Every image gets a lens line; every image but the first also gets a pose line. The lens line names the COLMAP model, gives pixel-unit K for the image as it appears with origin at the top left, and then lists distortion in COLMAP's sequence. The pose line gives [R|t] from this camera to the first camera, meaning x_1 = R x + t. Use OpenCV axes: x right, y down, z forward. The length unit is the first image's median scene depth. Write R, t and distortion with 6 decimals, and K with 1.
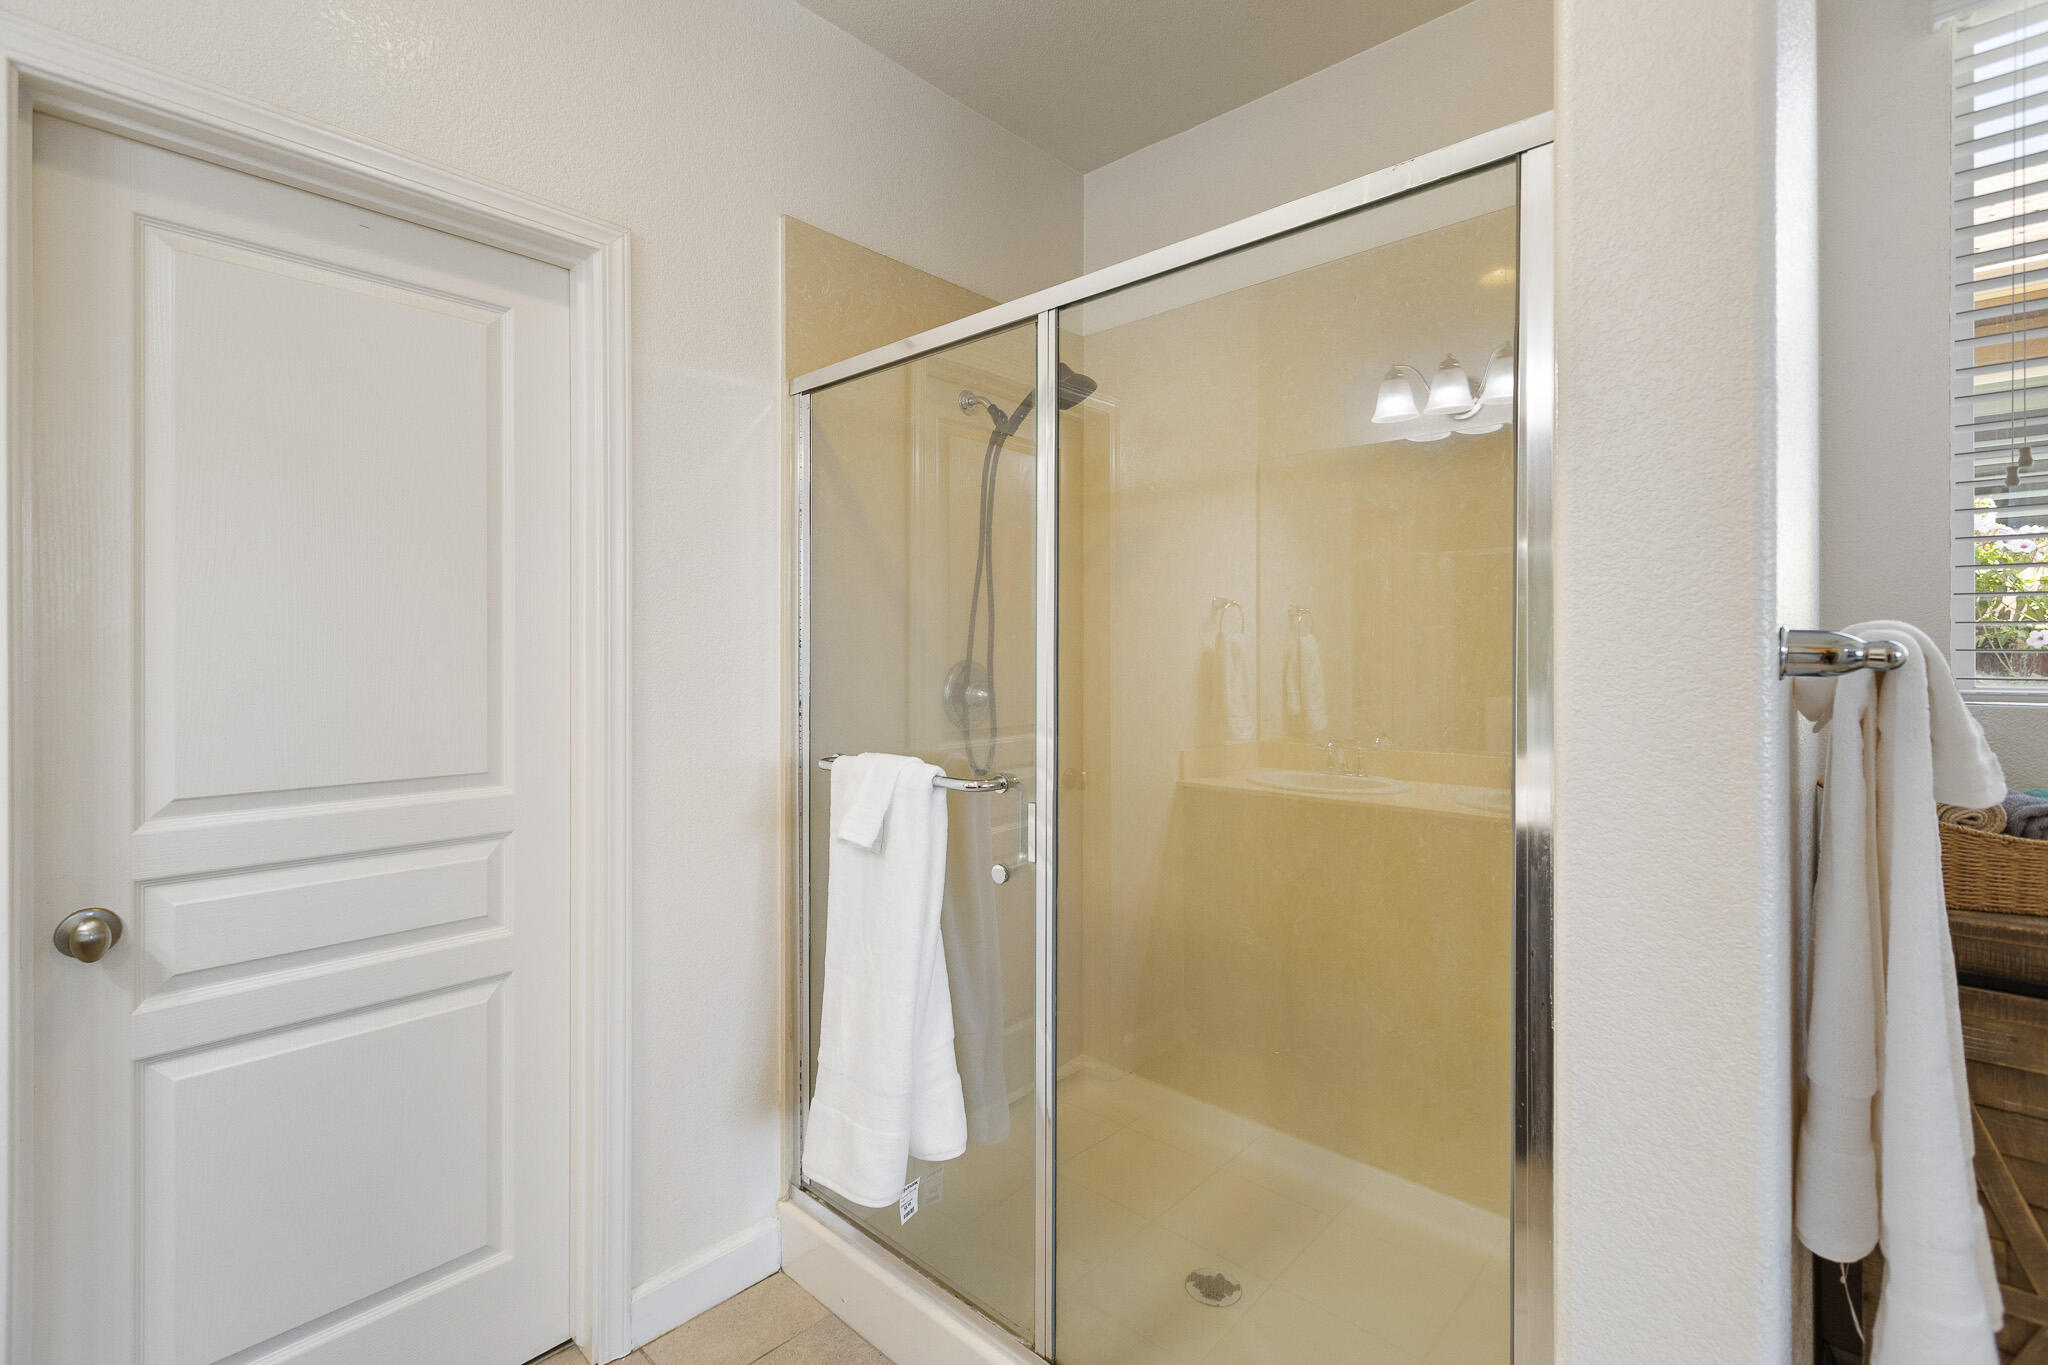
lens RADIAL K [[924.6, 0, 1068.9], [0, 924.6, 656.1], [0, 0, 1]] dist [0.000921, 0.000136]
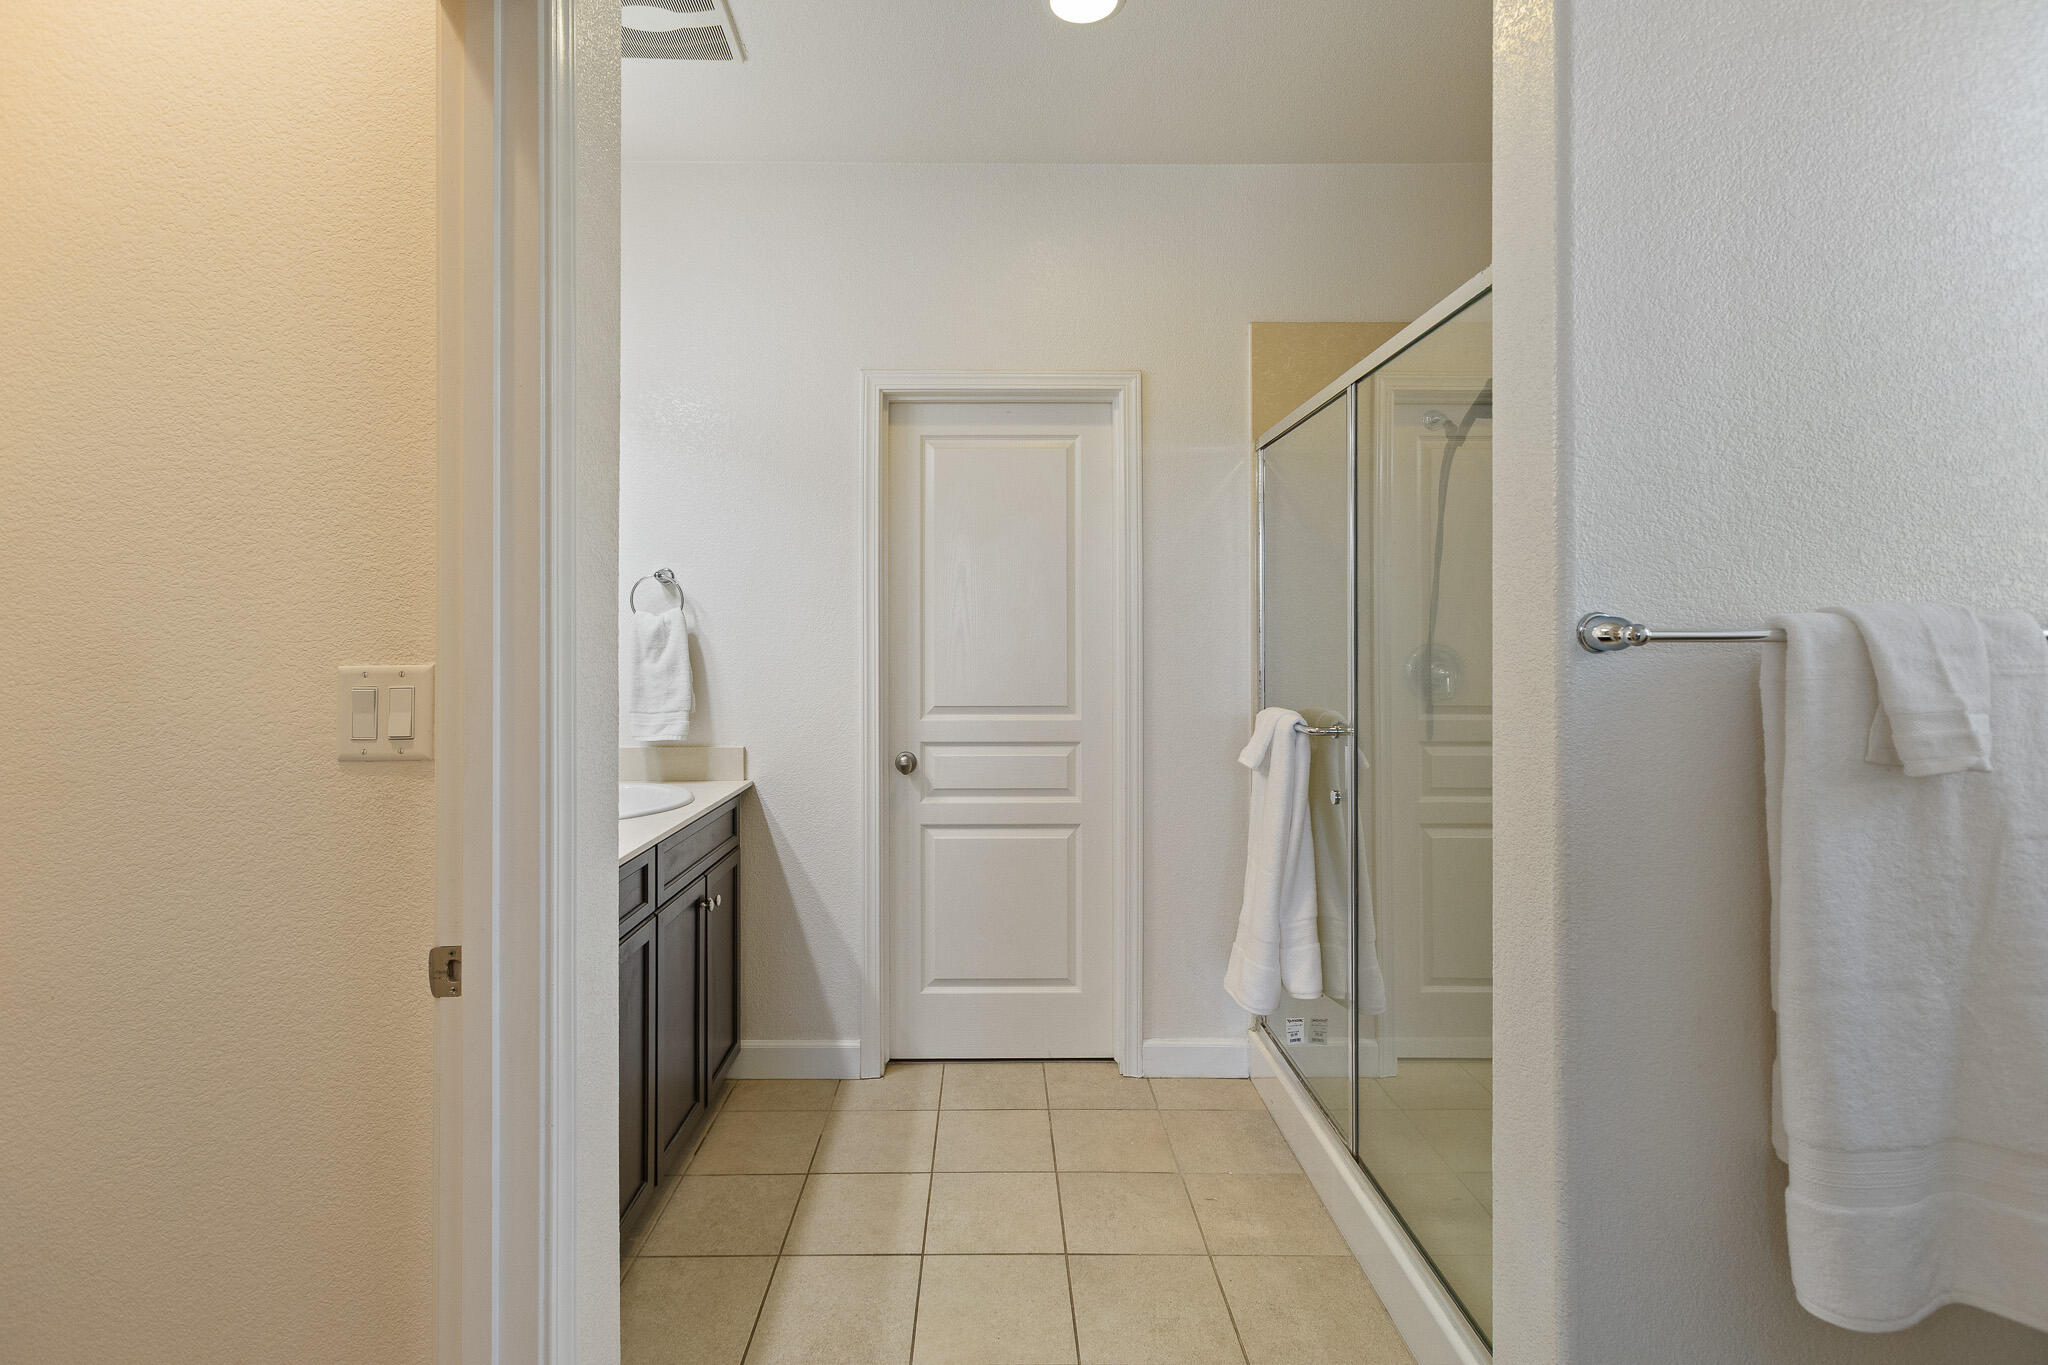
lens RADIAL K [[924.6, 0, 1030.6], [0, 924.6, 637.5], [0, 0, 1]] dist [0.000921, 0.000136]
pose [[0.702909, -0.003570, -0.711271, 0.567323], [0.001056, 0.999992, -0.003976, 0.004544], [0.711279, 0.002043, 0.702907, -0.272788]]
